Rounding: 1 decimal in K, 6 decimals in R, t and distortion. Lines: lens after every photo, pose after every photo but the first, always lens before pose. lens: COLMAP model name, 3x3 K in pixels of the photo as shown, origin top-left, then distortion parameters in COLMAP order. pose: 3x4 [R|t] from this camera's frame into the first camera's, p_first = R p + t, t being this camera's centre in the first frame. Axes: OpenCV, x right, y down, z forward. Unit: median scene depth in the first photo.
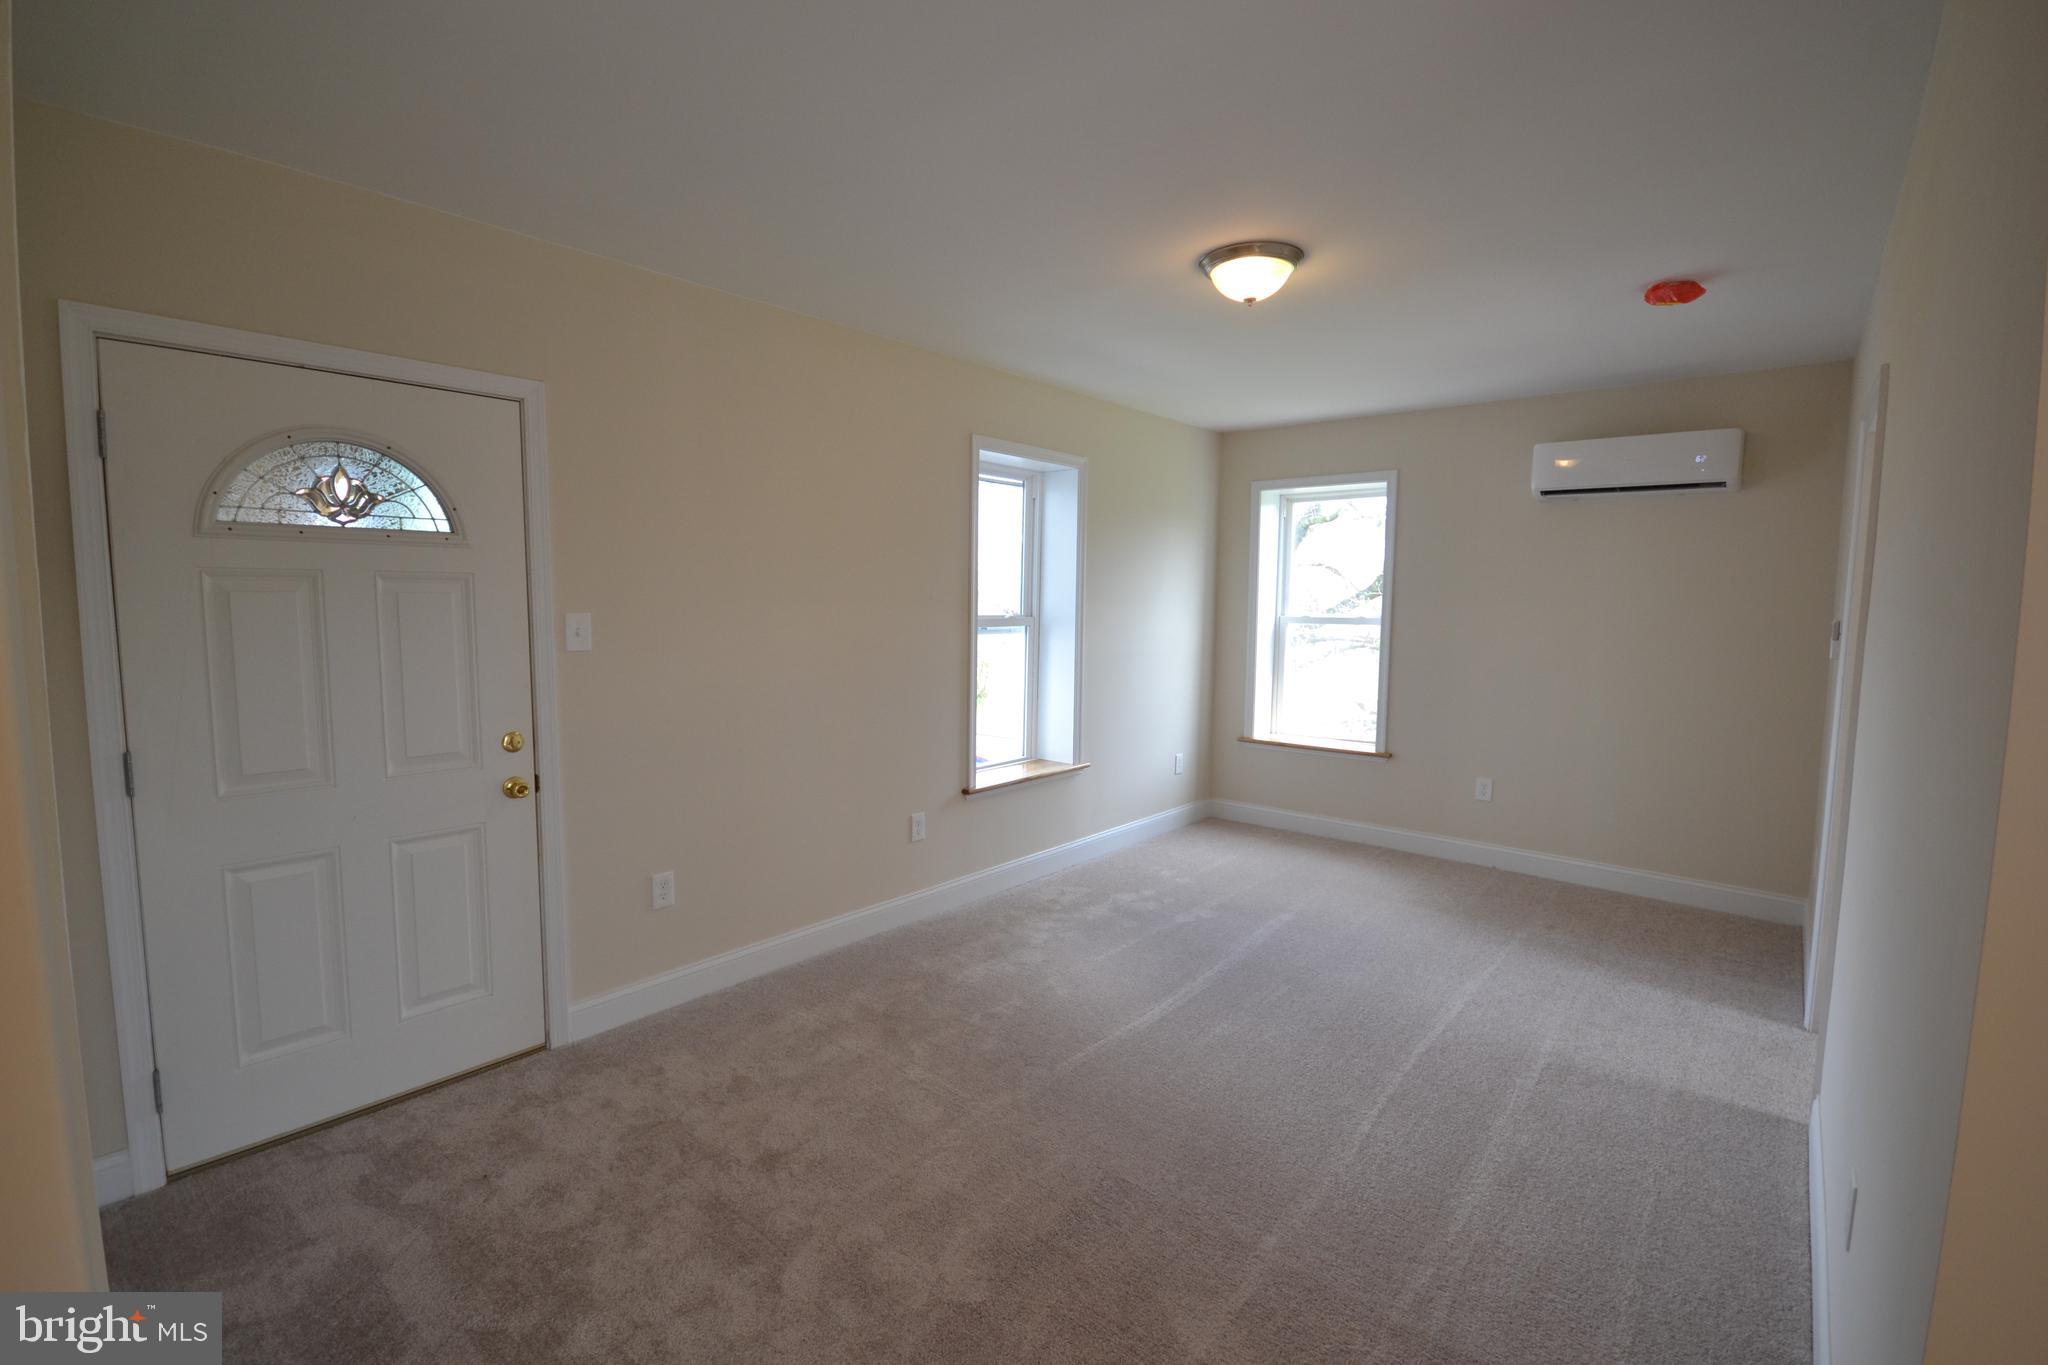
lens RADIAL K [[917.3, 0, 1006.9], [0, 917.3, 680.6], [0, 0, 1]] dist [-0.000324, -0.000461]
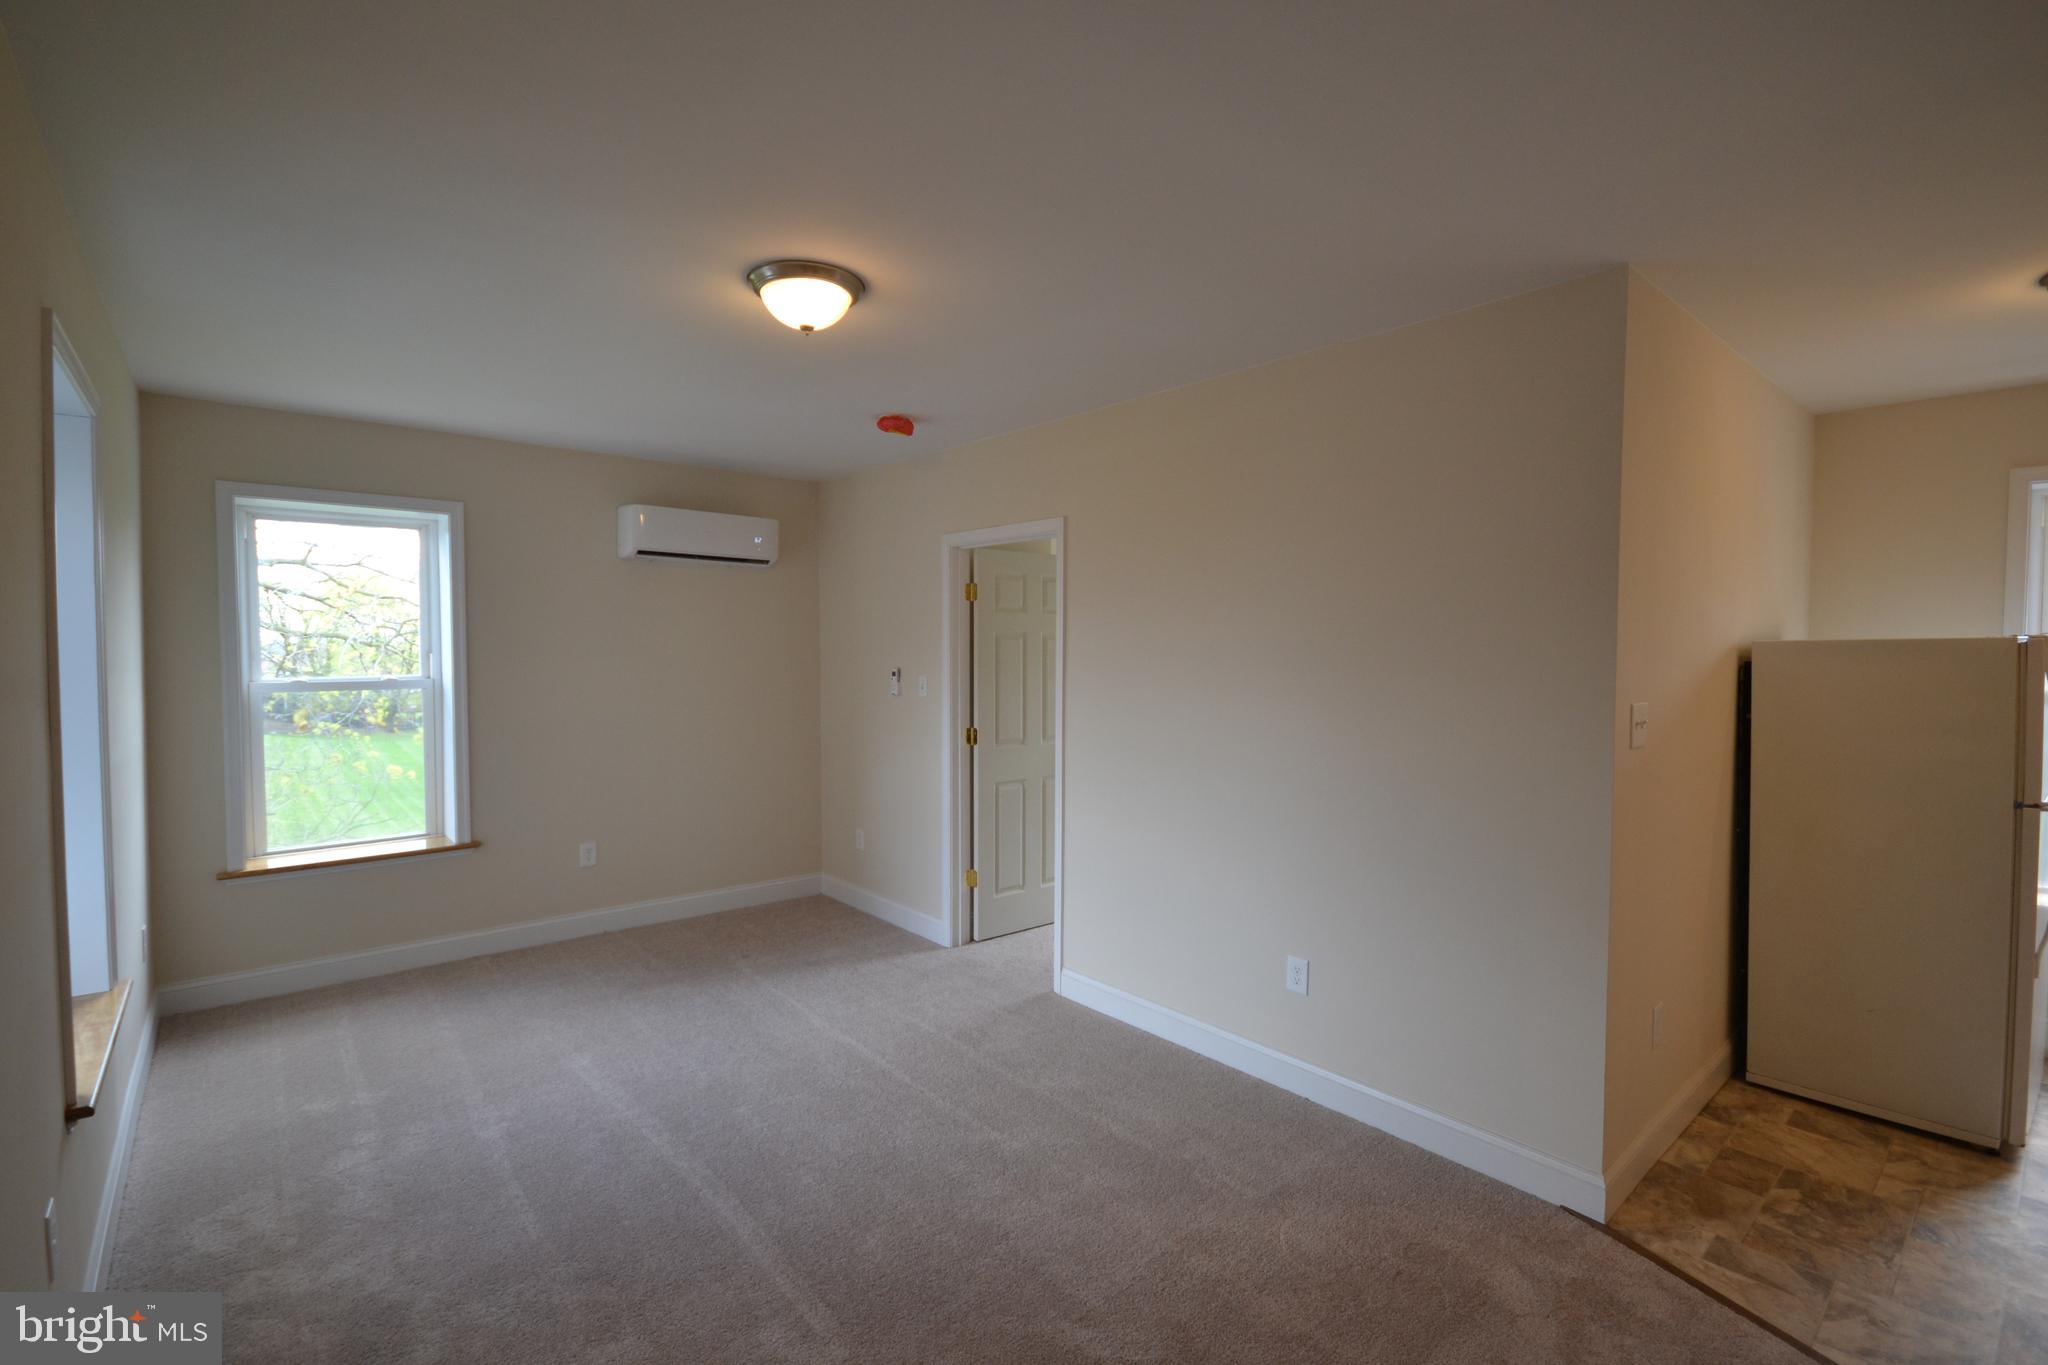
lens RADIAL K [[917.3, 0, 1006.9], [0, 917.3, 680.6], [0, 0, 1]] dist [-0.000324, -0.000461]
pose [[0.151612, -0.044834, 0.987423, -0.379252], [0.089920, 0.995454, 0.031393, -0.056934], [-0.984342, 0.084029, 0.154954, 0.451381]]
